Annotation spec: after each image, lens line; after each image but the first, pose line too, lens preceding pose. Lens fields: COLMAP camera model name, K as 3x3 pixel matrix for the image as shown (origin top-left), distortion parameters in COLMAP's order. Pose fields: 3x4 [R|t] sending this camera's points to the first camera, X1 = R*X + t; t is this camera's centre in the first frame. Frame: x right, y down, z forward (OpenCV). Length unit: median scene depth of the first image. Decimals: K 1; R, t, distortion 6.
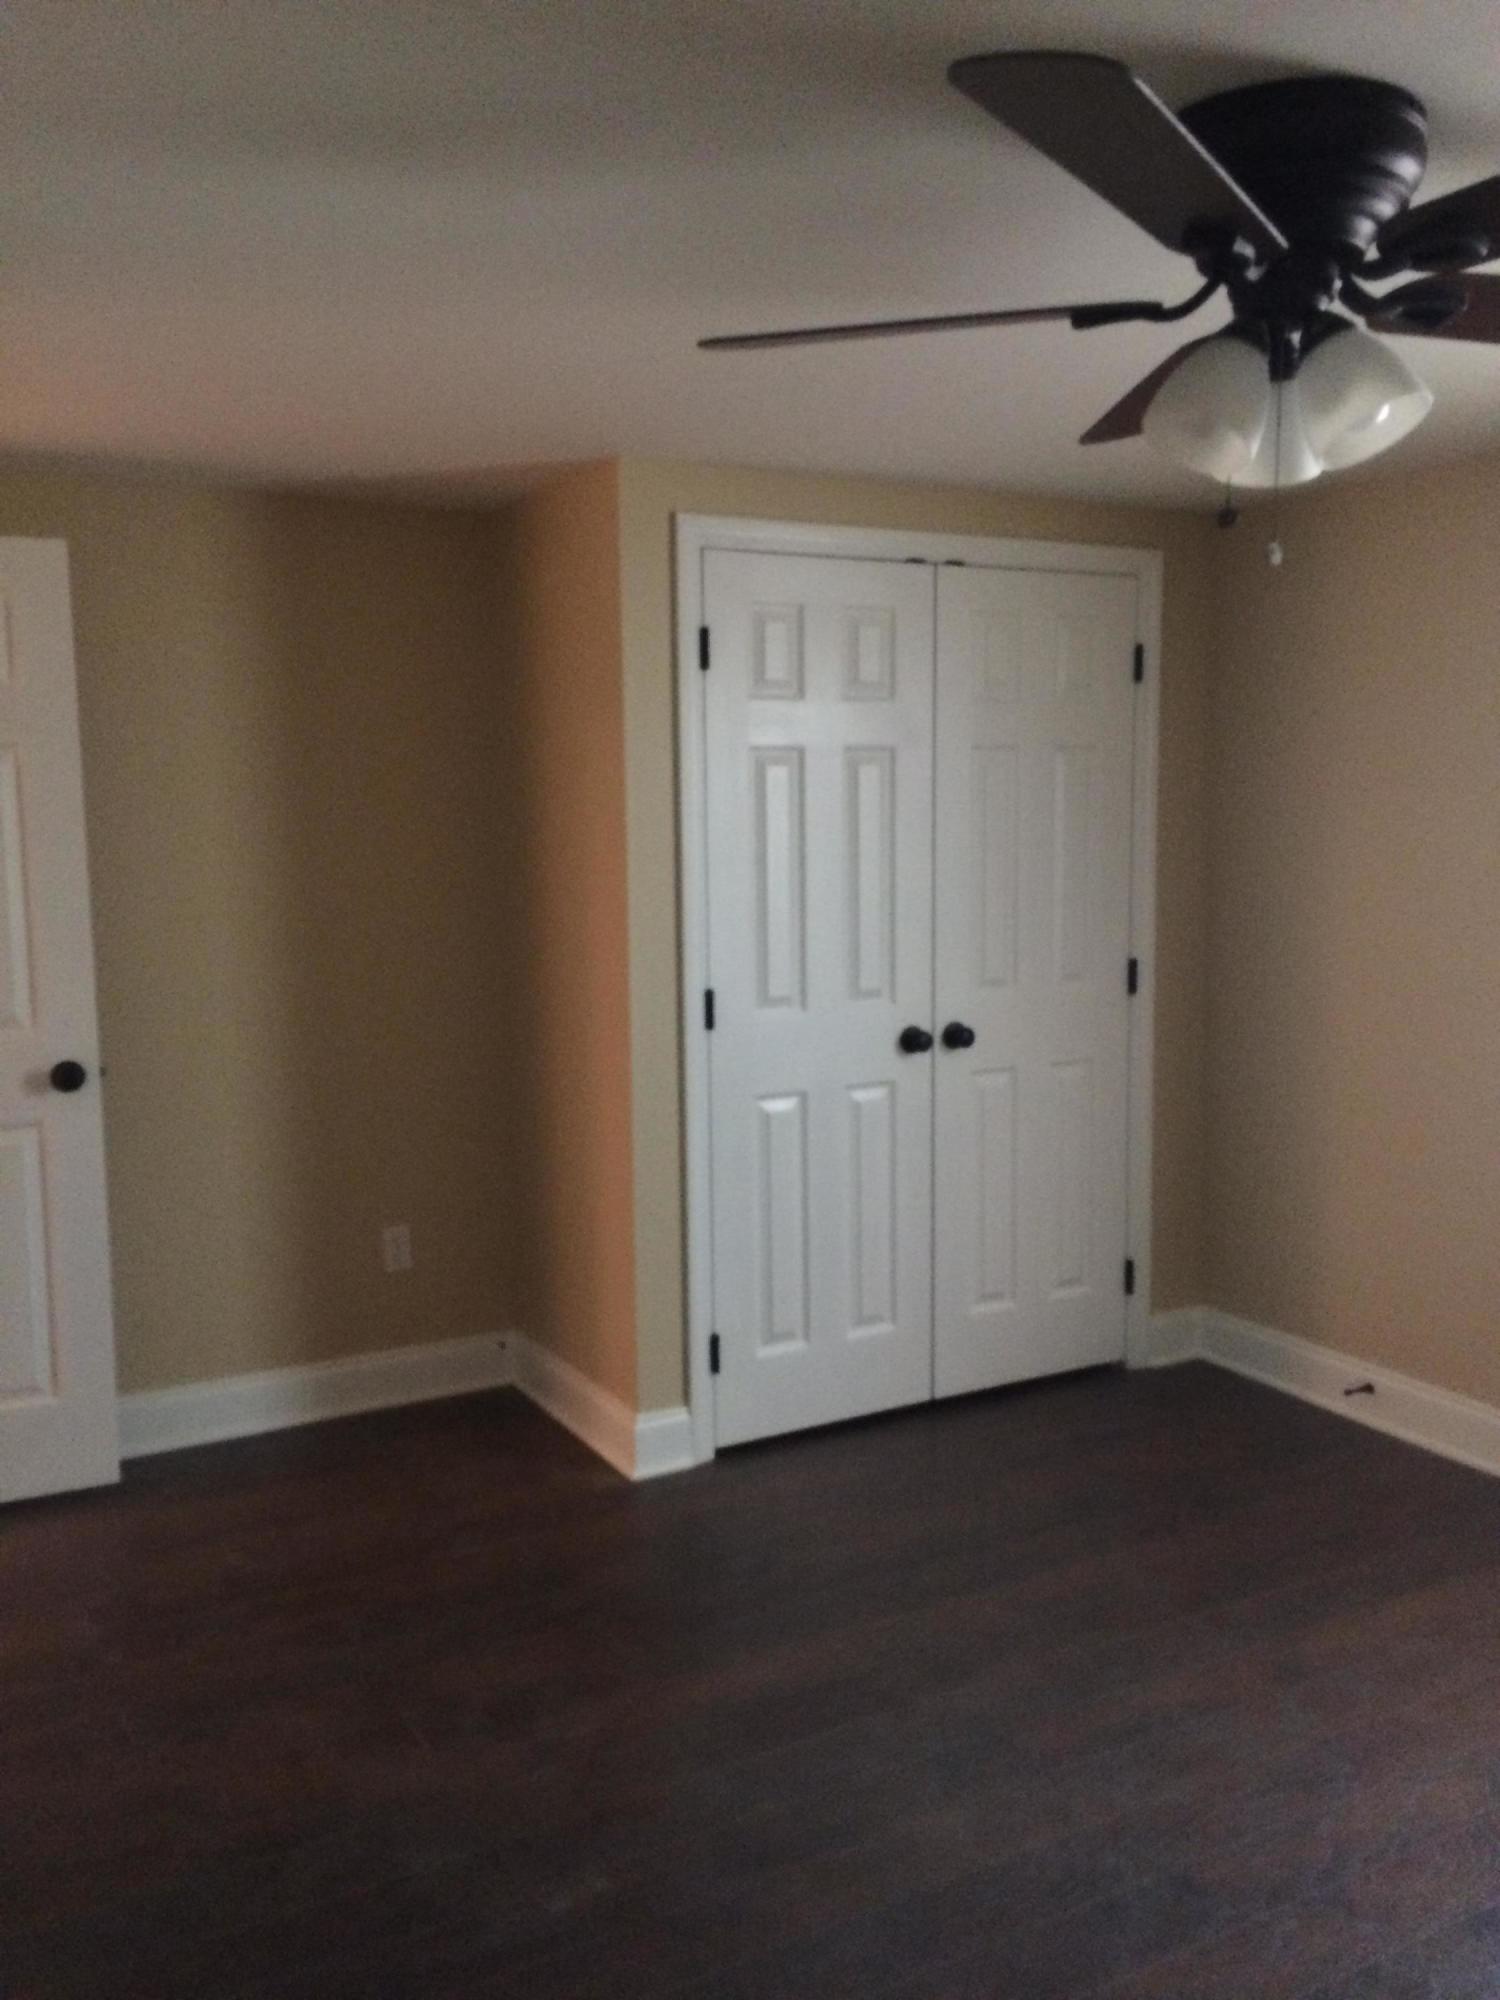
lens RADIAL K [[1637.0, 0, 750.0], [0, 1637.0, 1000.0], [0, 0, 1]] dist [0.012907, 0.002623]
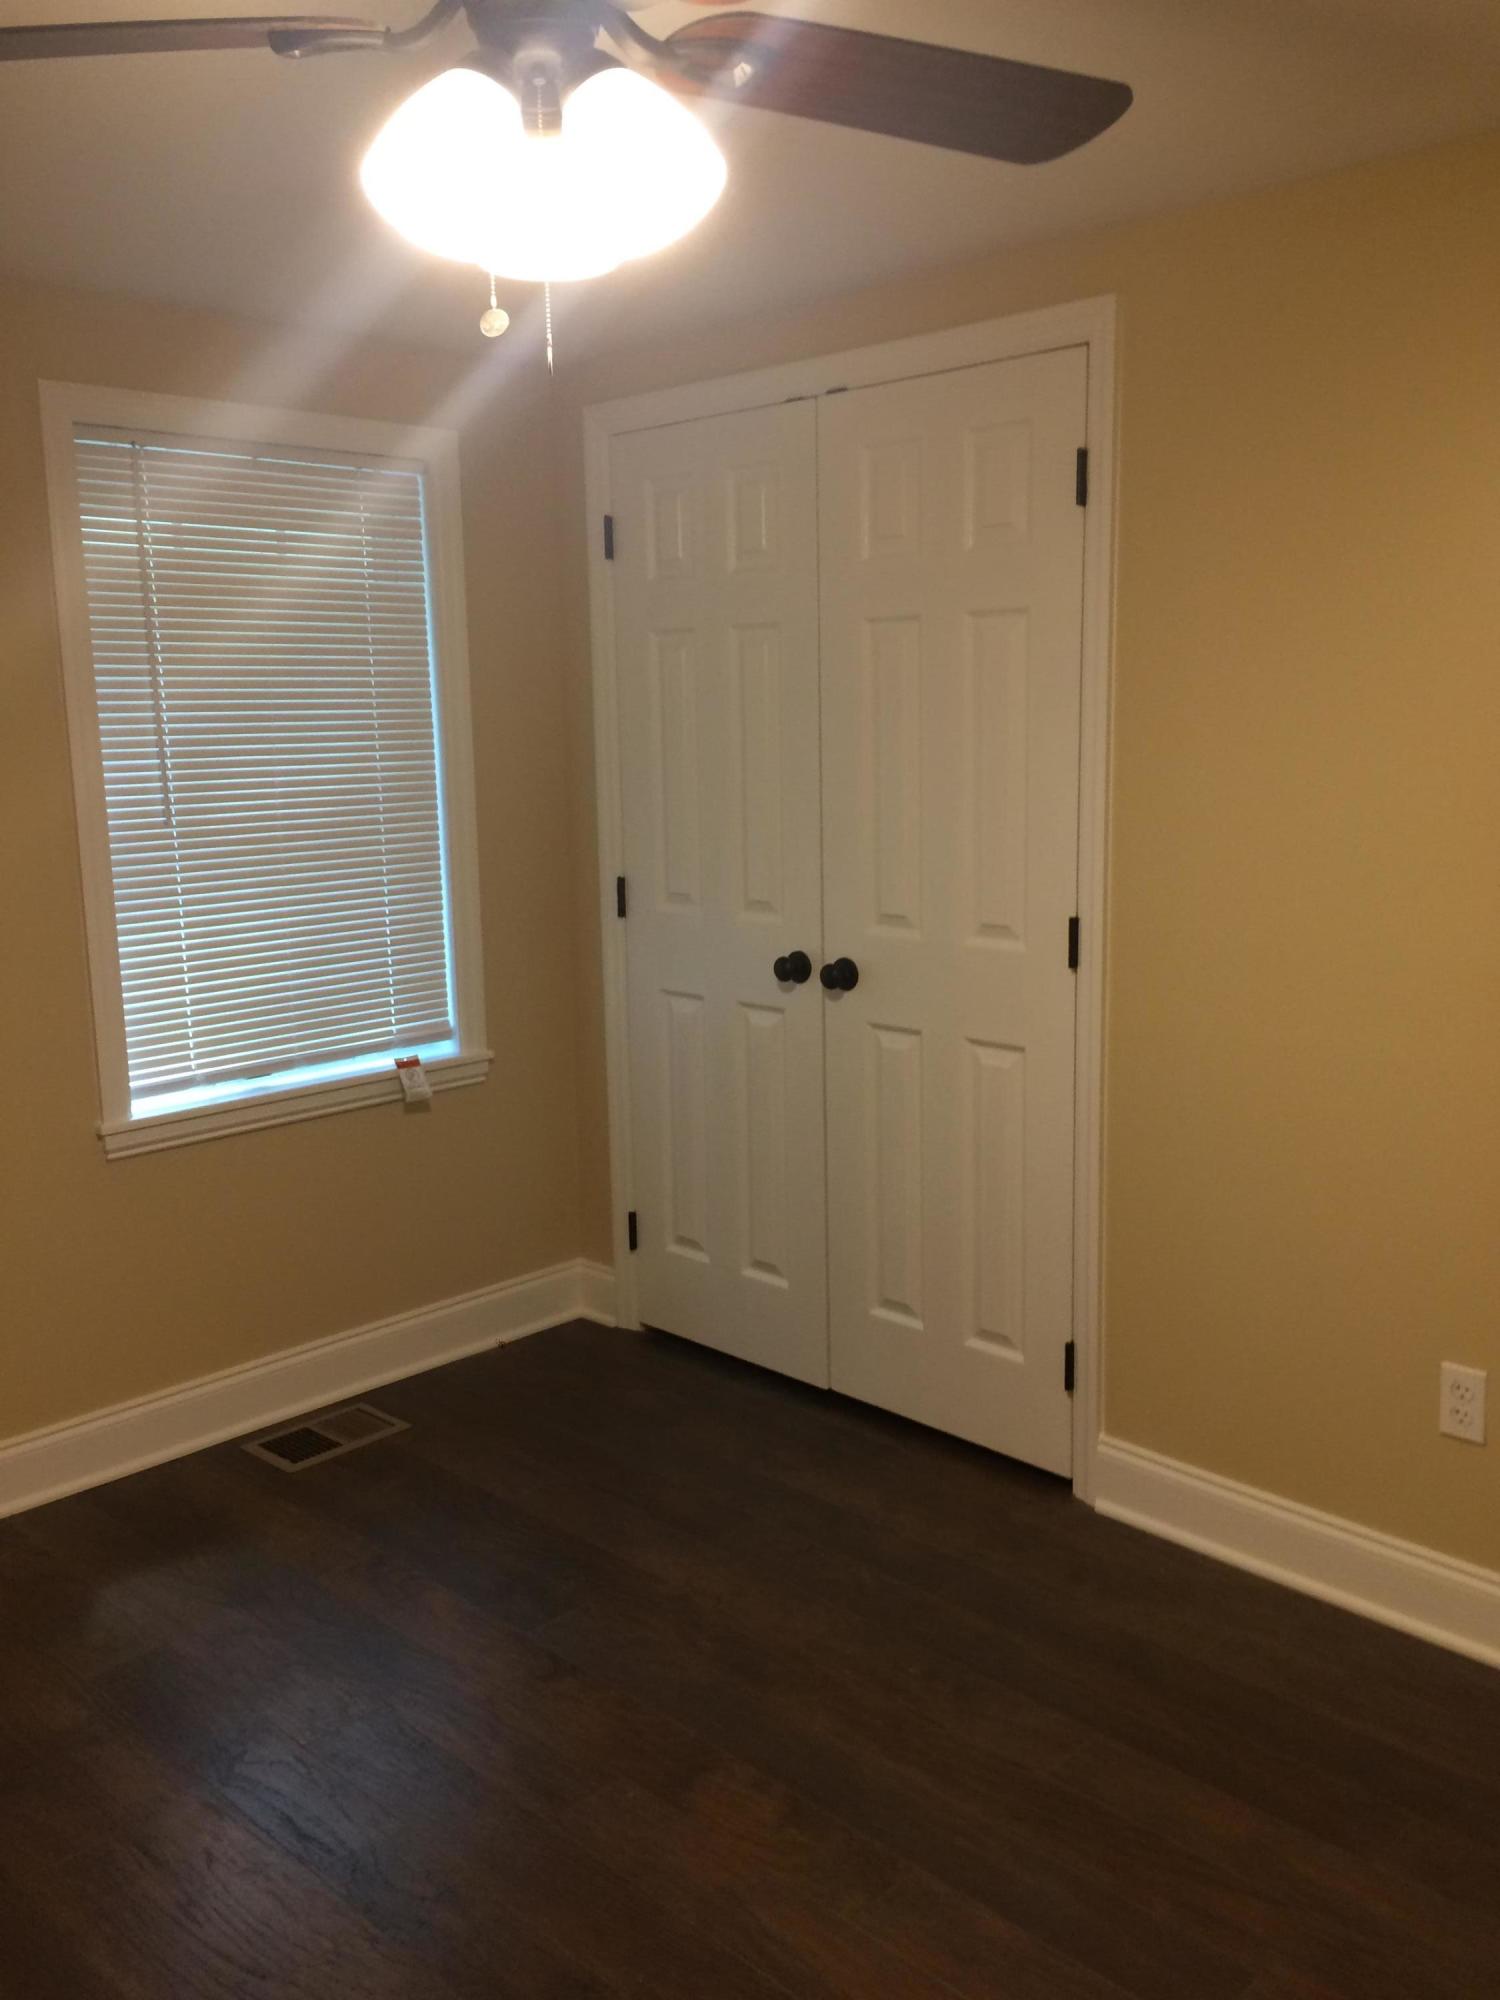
lens RADIAL K [[1637.0, 0, 750.0], [0, 1637.0, 1000.0], [0, 0, 1]] dist [0.012907, 0.002623]
pose [[0.305385, 0.172617, -0.936452, 0.912515], [-0.093009, 0.984137, 0.151076, -0.088827], [0.947676, 0.040962, 0.316596, 0.710705]]
